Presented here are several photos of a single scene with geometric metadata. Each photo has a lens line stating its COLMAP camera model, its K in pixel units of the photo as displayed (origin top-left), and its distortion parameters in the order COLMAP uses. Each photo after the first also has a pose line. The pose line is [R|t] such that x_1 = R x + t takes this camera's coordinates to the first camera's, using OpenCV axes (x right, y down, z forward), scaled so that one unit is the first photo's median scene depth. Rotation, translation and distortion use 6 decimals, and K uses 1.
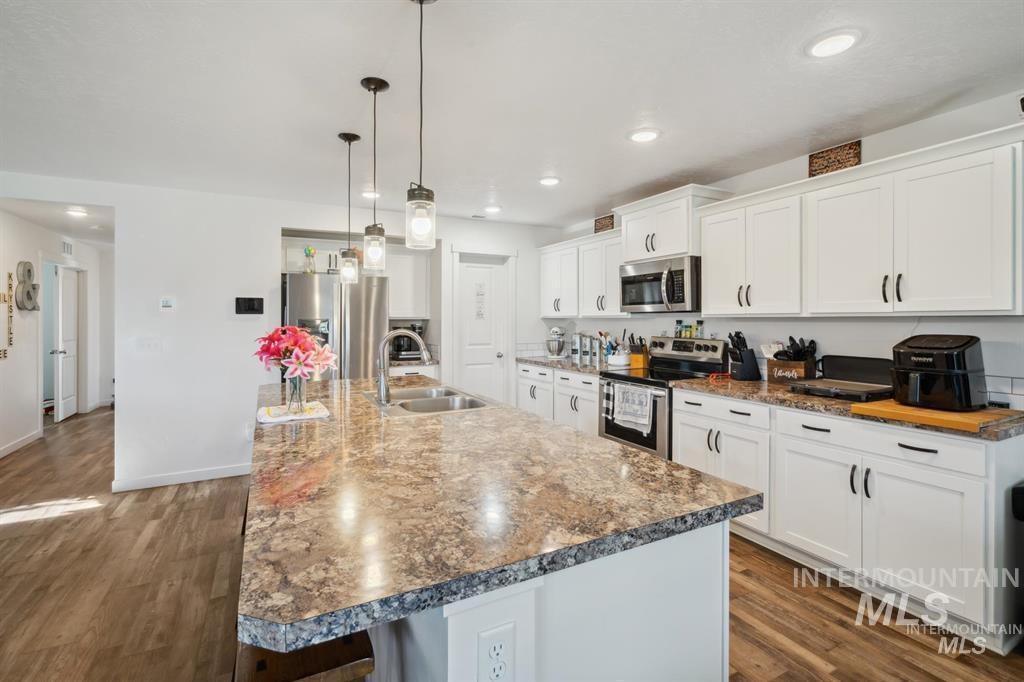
lens RADIAL K [[472.6, 0, 511.1], [0, 472.6, 316.7], [0, 0, 1]] dist [-0.000067, 0.000343]
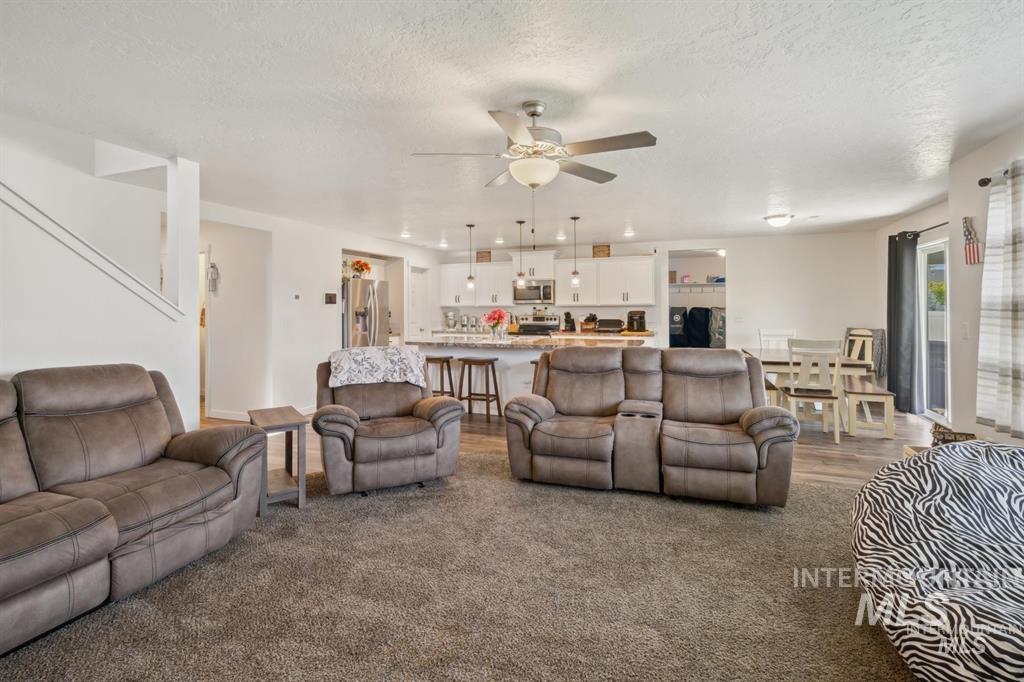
lens RADIAL K [[472.9, 0, 510.3], [0, 472.9, 303.6], [0, 0, 1]] dist [-0.014596, 0.000072]
pose [[0.748876, 0.001862, 0.662707, -1.228877], [0.000426, 0.999994, -0.003291, -0.002323], [-0.662710, 0.002747, 0.748871, -0.577071]]
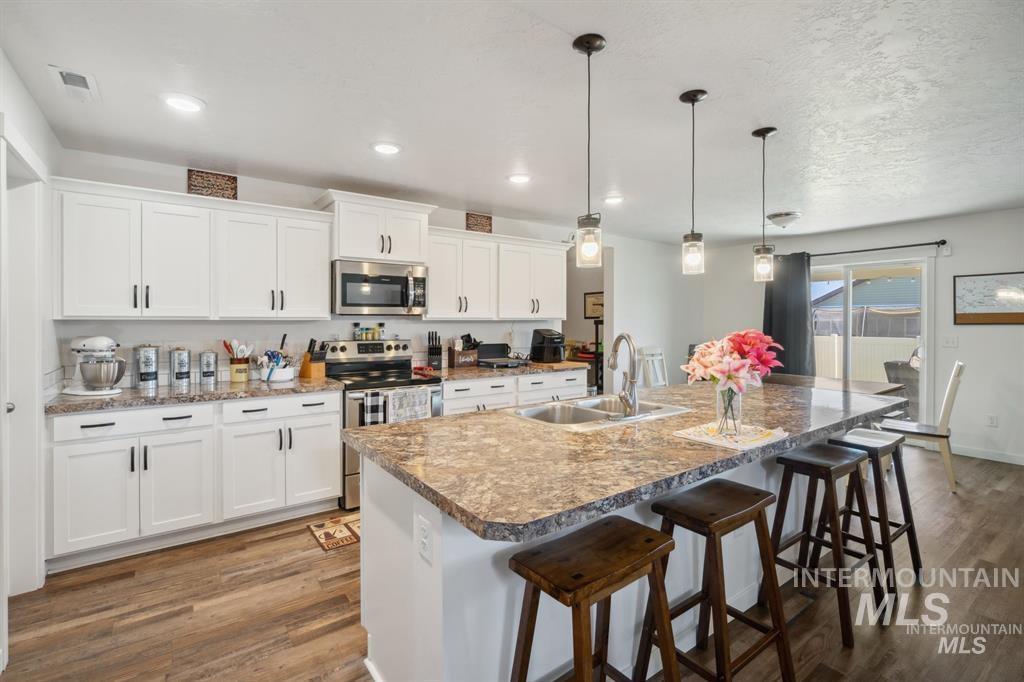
lens RADIAL K [[469.3, 0, 510.0], [0, 469.3, 324.2], [0, 0, 1]] dist [-0.001738, -0.000153]
pose [[-0.153349, 0.000843, 0.988172, -0.703579], [-0.002588, 0.999996, -0.001255, 0.011112], [-0.988169, -0.002749, -0.153347, 0.884047]]
